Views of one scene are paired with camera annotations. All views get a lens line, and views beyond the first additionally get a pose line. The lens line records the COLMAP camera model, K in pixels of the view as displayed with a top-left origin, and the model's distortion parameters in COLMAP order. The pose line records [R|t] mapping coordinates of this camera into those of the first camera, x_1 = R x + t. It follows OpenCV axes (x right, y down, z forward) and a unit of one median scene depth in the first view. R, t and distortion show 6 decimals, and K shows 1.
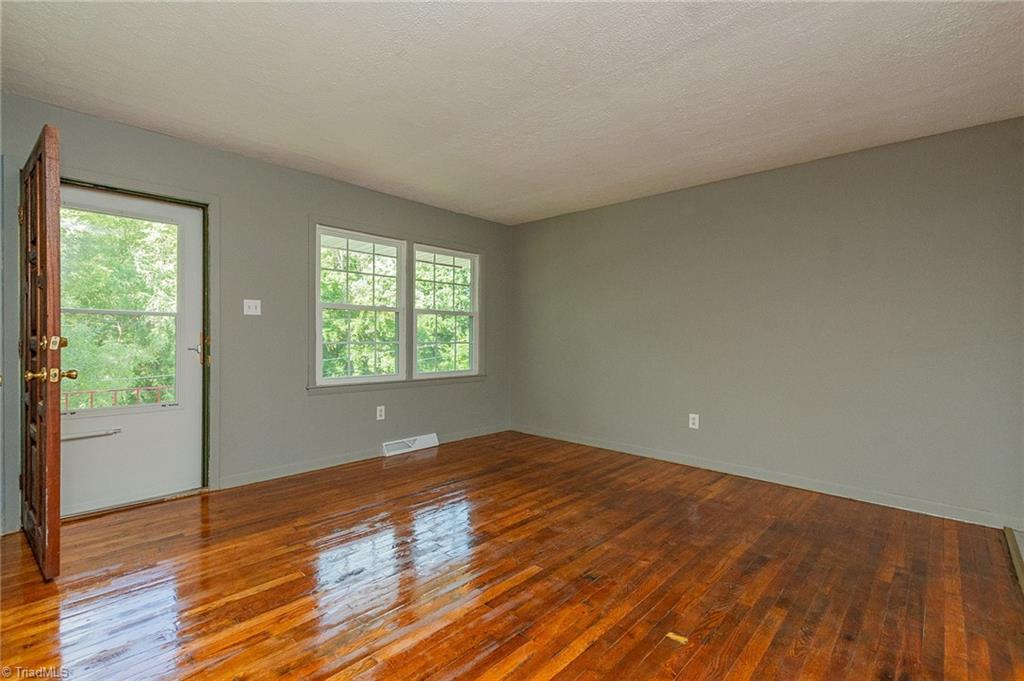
lens RADIAL K [[465.4, 0, 506.2], [0, 465.4, 335.7], [0, 0, 1]] dist [0.007162, -0.004422]
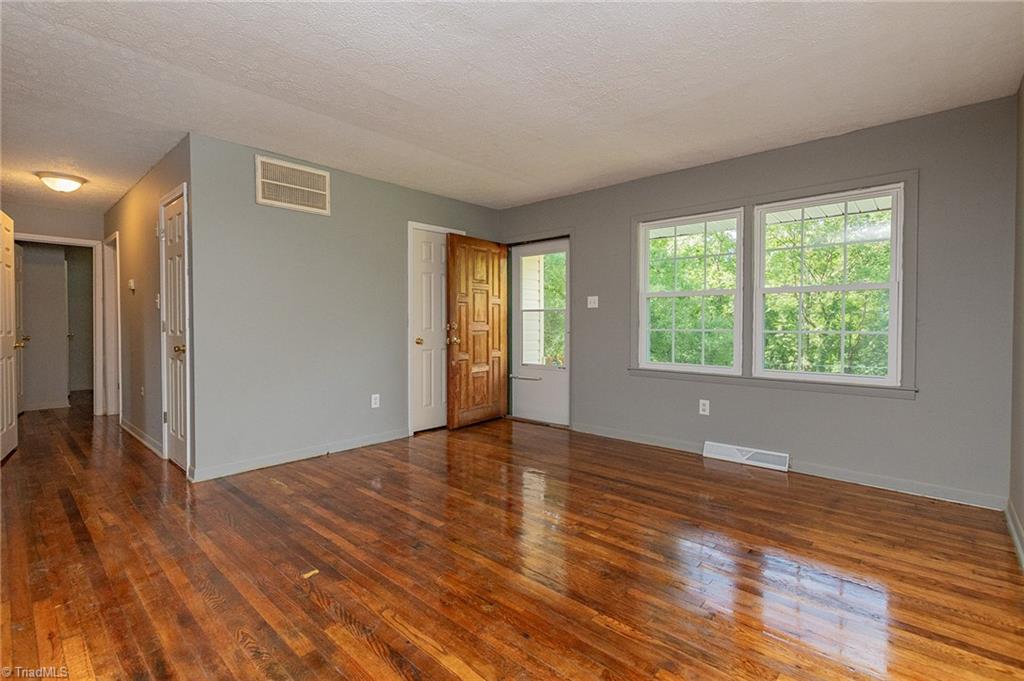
lens RADIAL K [[465.4, 0, 512.4], [0, 465.4, 334.2], [0, 0, 1]] dist [0.007162, -0.004422]
pose [[0.021038, 0.015864, -0.999653, 0.896726], [0.002596, 0.999870, 0.015922, 0.009803], [0.999775, -0.002930, 0.020994, 0.858230]]
